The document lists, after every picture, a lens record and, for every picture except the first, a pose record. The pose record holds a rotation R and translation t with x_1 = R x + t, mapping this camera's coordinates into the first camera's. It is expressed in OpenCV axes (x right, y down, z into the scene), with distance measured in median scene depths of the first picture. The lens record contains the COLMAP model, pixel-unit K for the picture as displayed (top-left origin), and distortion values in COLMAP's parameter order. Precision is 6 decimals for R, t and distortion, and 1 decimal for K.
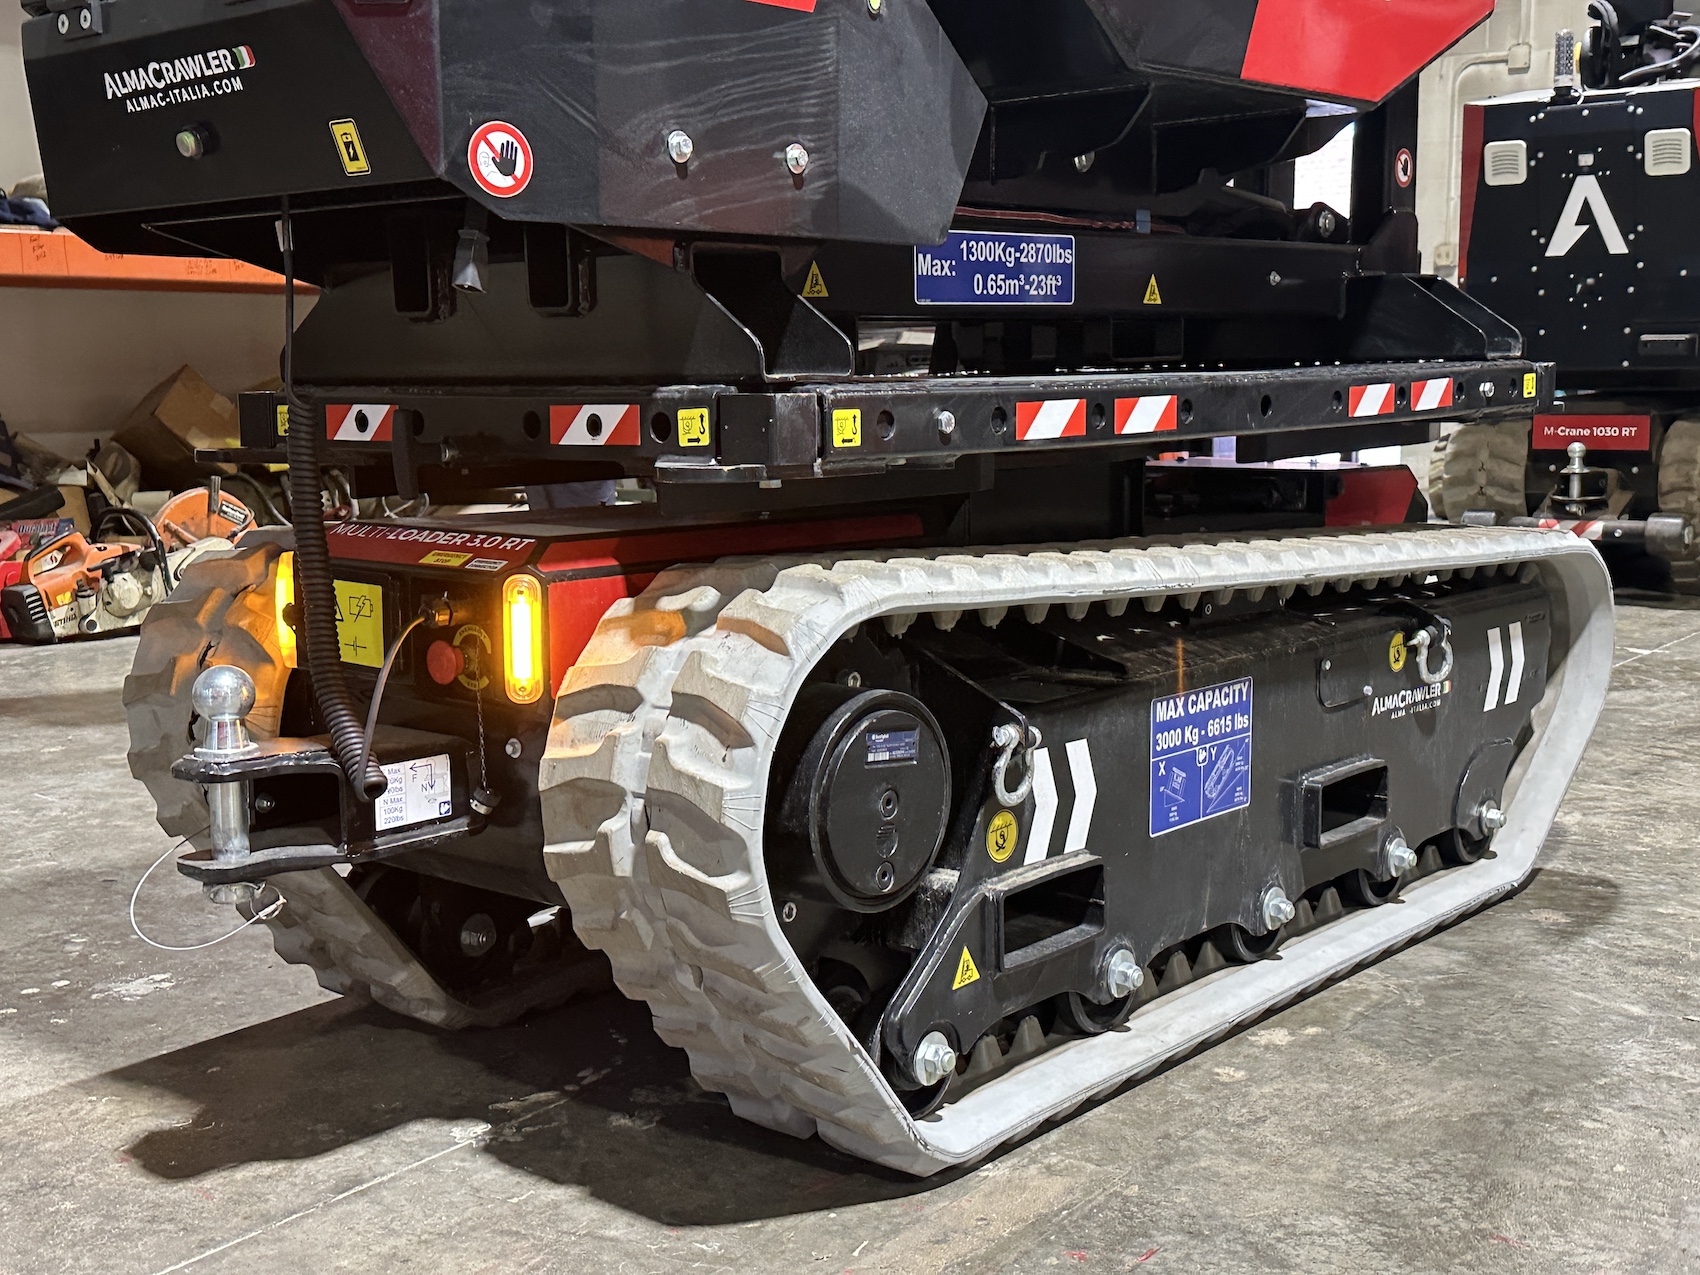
lens RADIAL K [[1999.3, 0, 856.9], [0, 1999.3, 636.3], [0, 0, 1]] dist [0.137655, -0.329724]
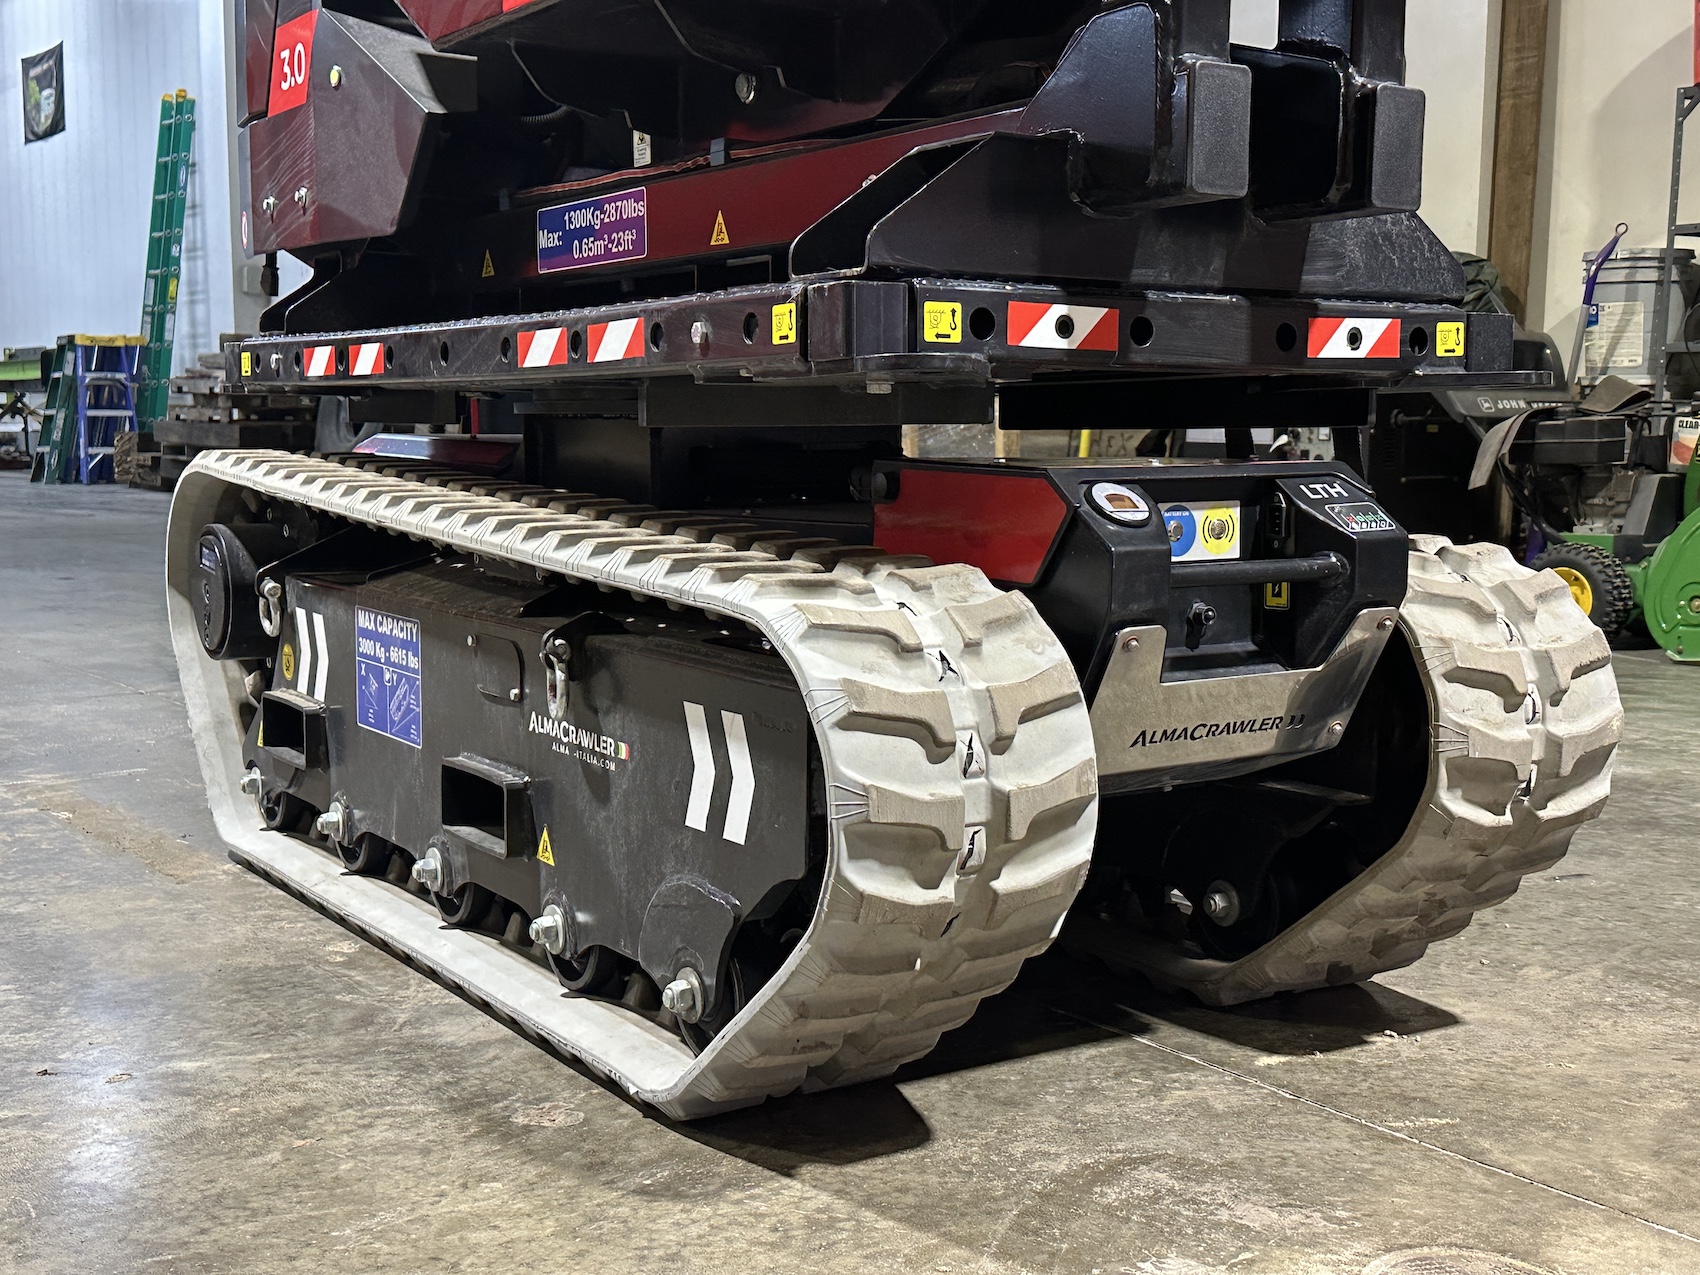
lens RADIAL K [[1999.3, 0, 856.9], [0, 1999.3, 636.3], [0, 0, 1]] dist [0.137655, -0.329724]
pose [[-0.272361, 0.112108, -0.955642, 1.070728], [-0.136433, 0.978655, 0.153691, -0.153346], [0.952473, 0.172240, -0.251252, 1.419073]]
